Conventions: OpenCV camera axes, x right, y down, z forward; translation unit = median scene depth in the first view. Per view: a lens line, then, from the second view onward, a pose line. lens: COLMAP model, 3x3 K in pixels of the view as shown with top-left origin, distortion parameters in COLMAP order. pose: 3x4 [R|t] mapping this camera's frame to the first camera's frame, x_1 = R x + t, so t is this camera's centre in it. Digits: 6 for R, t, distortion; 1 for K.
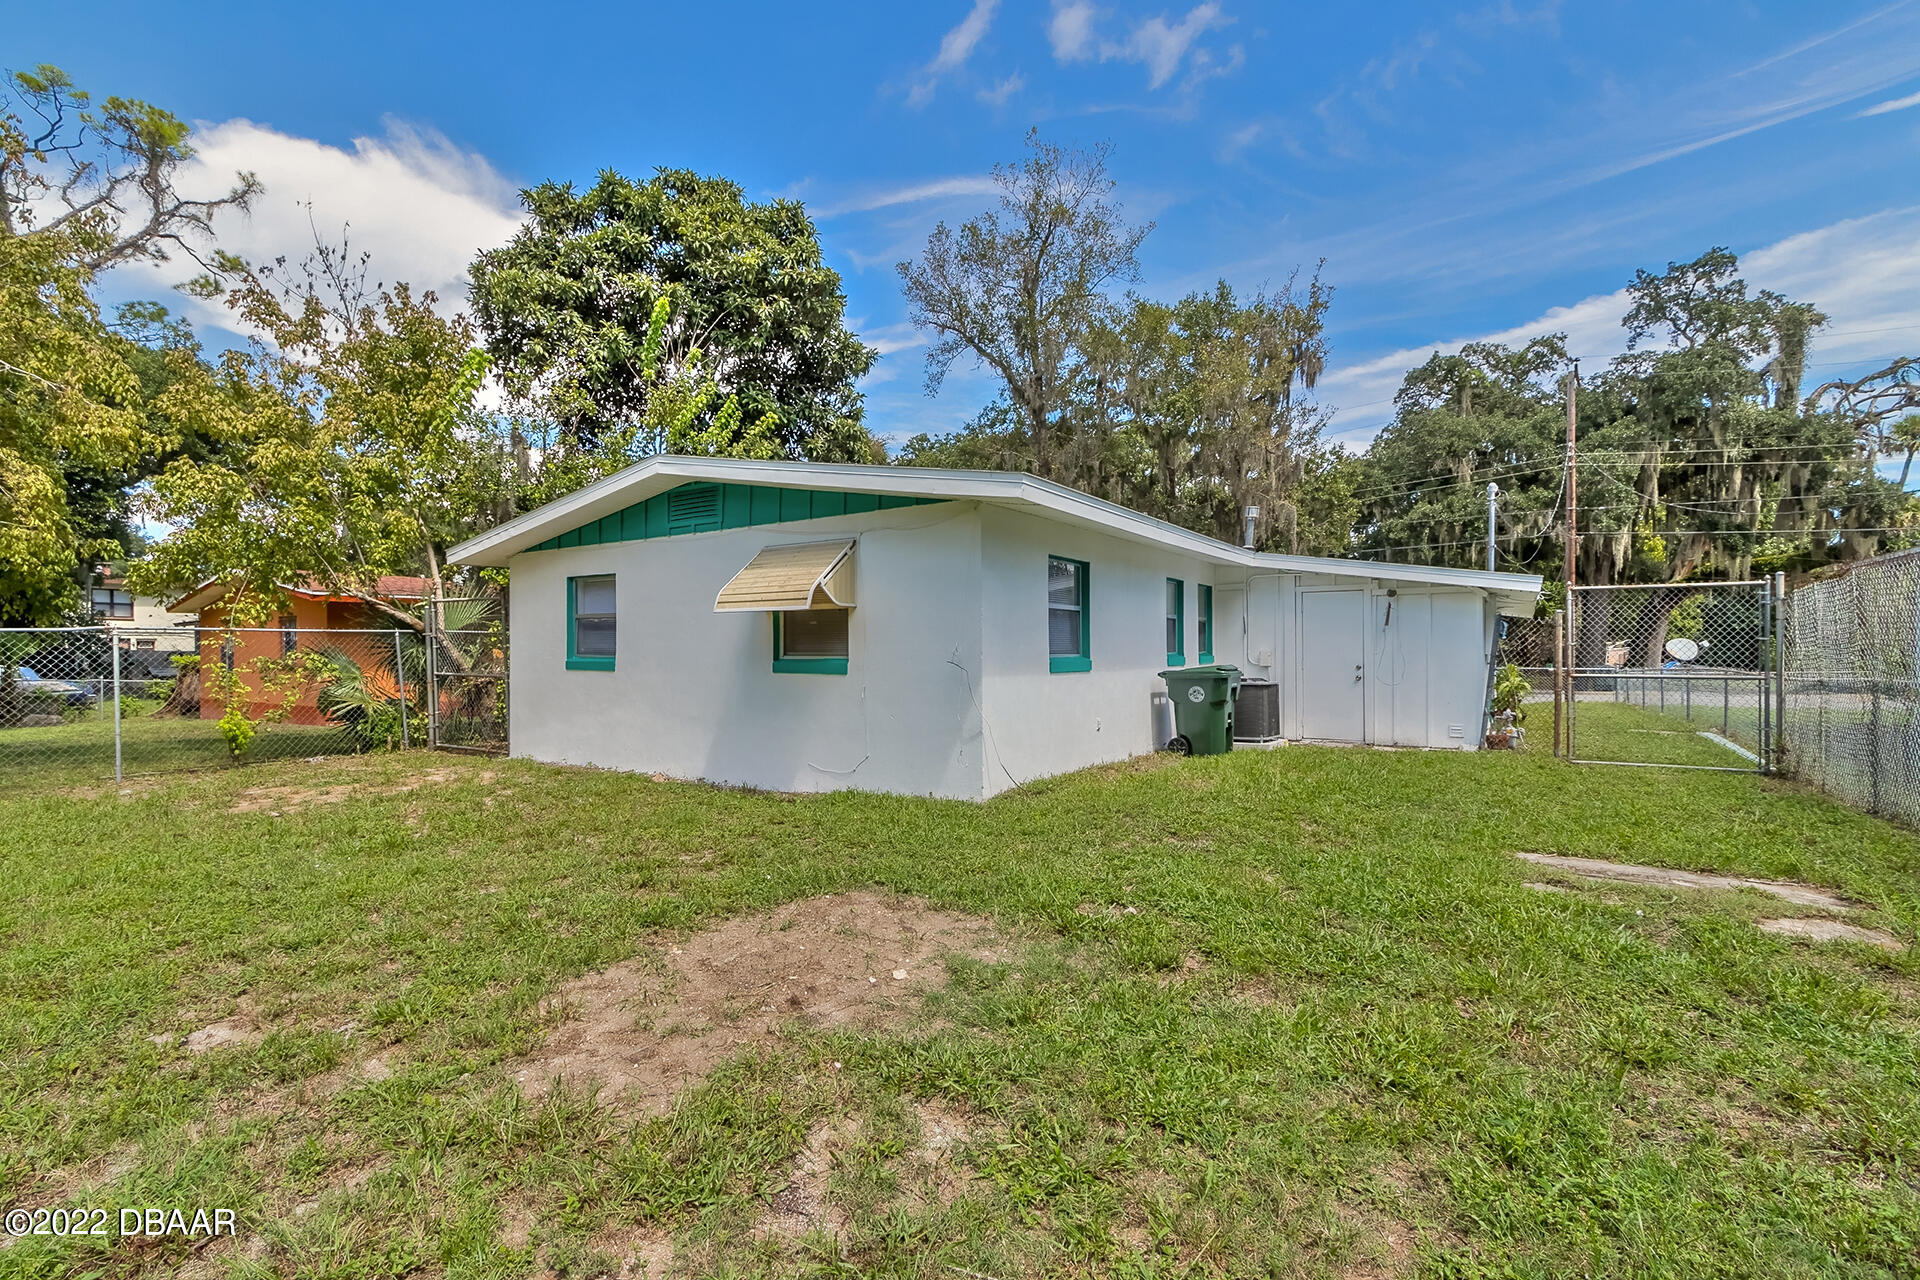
lens RADIAL K [[891.7, 0, 968.7], [0, 891.7, 638.2], [0, 0, 1]] dist [0.002071, 0.000712]
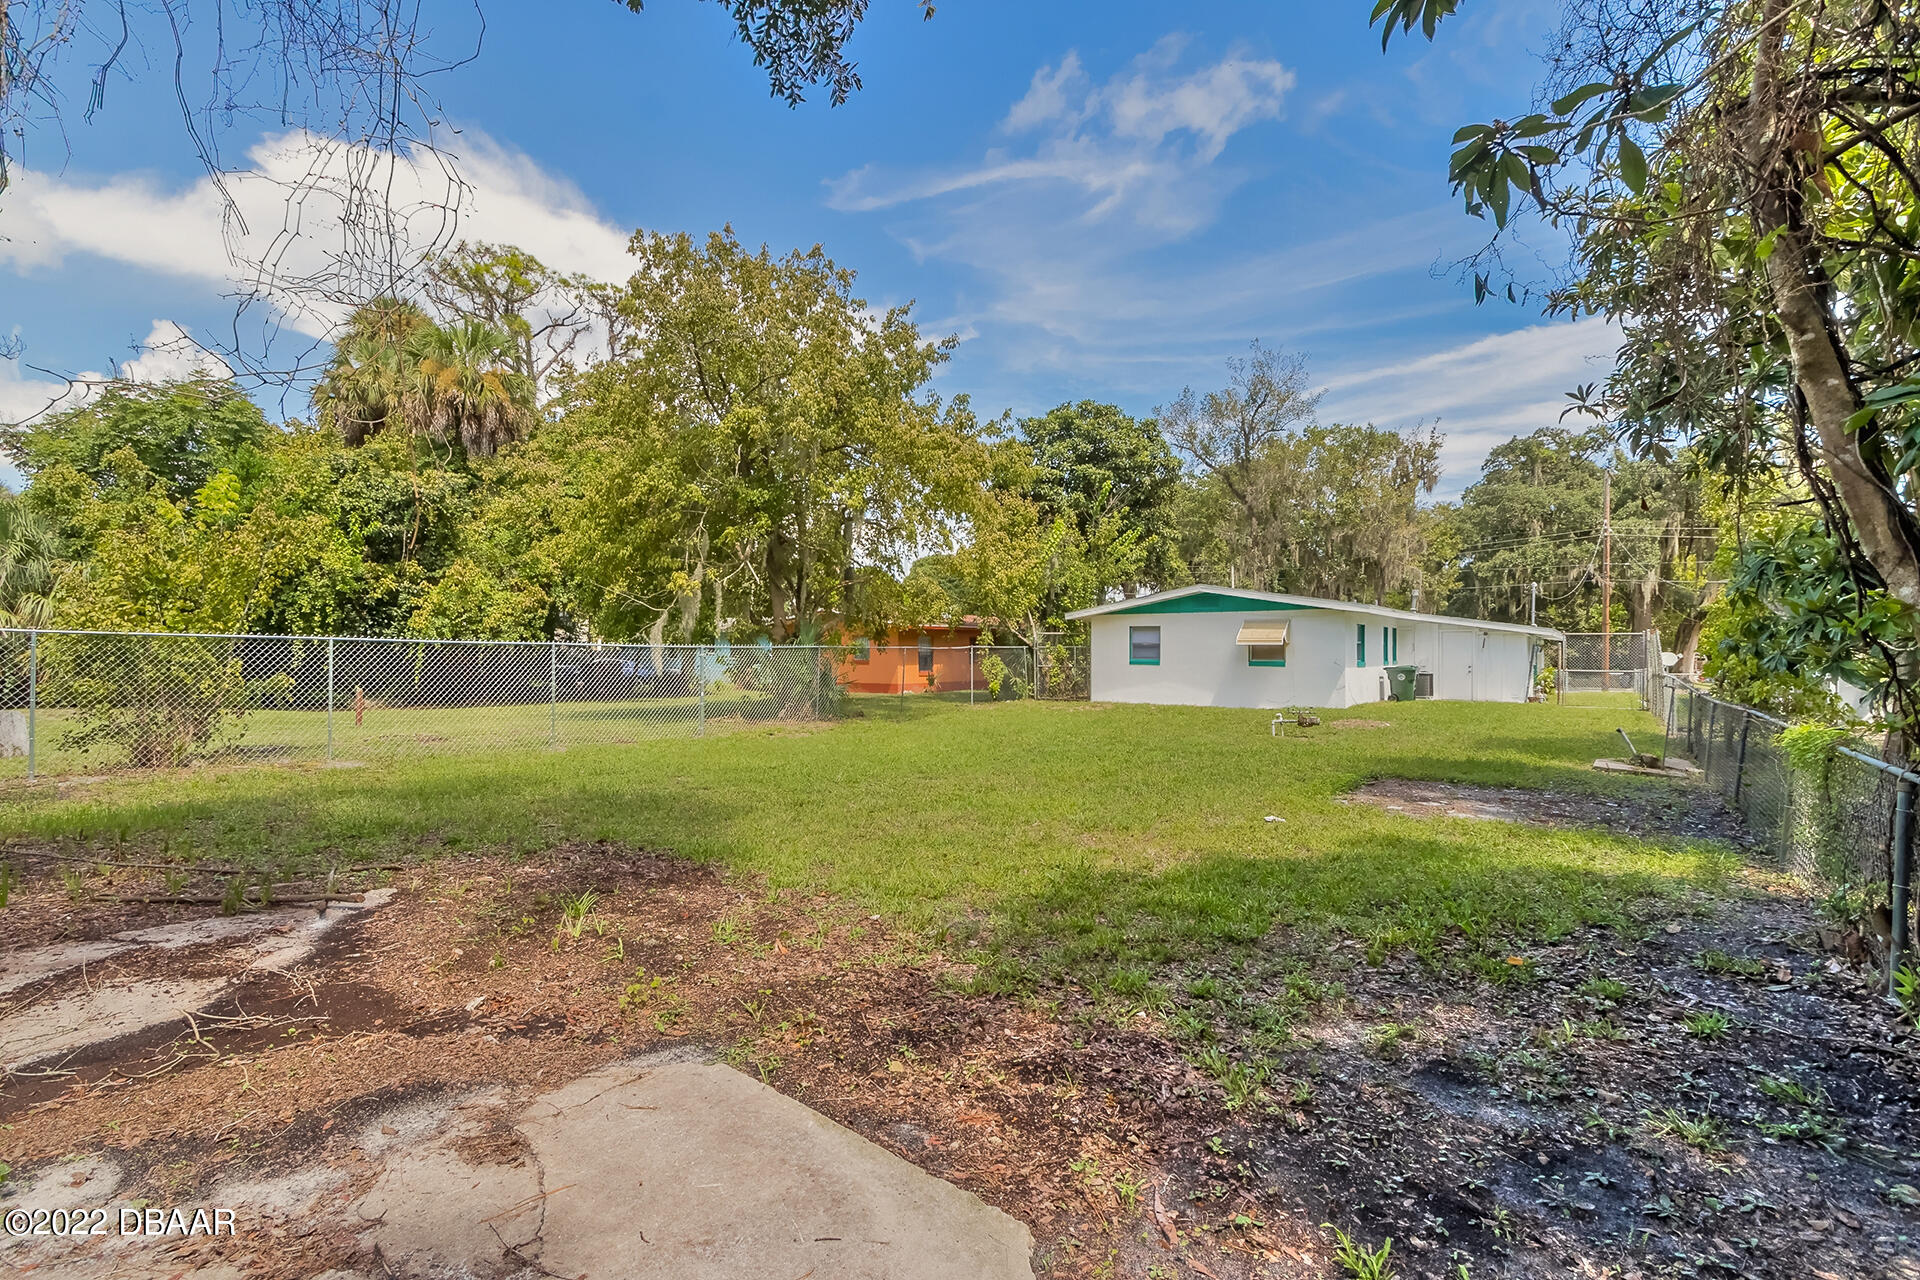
lens RADIAL K [[891.7, 0, 950.1], [0, 891.7, 640.4], [0, 0, 1]] dist [0.002071, 0.000712]
pose [[0.996259, 0.006580, -0.086164, -0.699005], [-0.006434, 0.999977, 0.001973, -0.030395], [0.086175, -0.001412, 0.996279, -1.403913]]
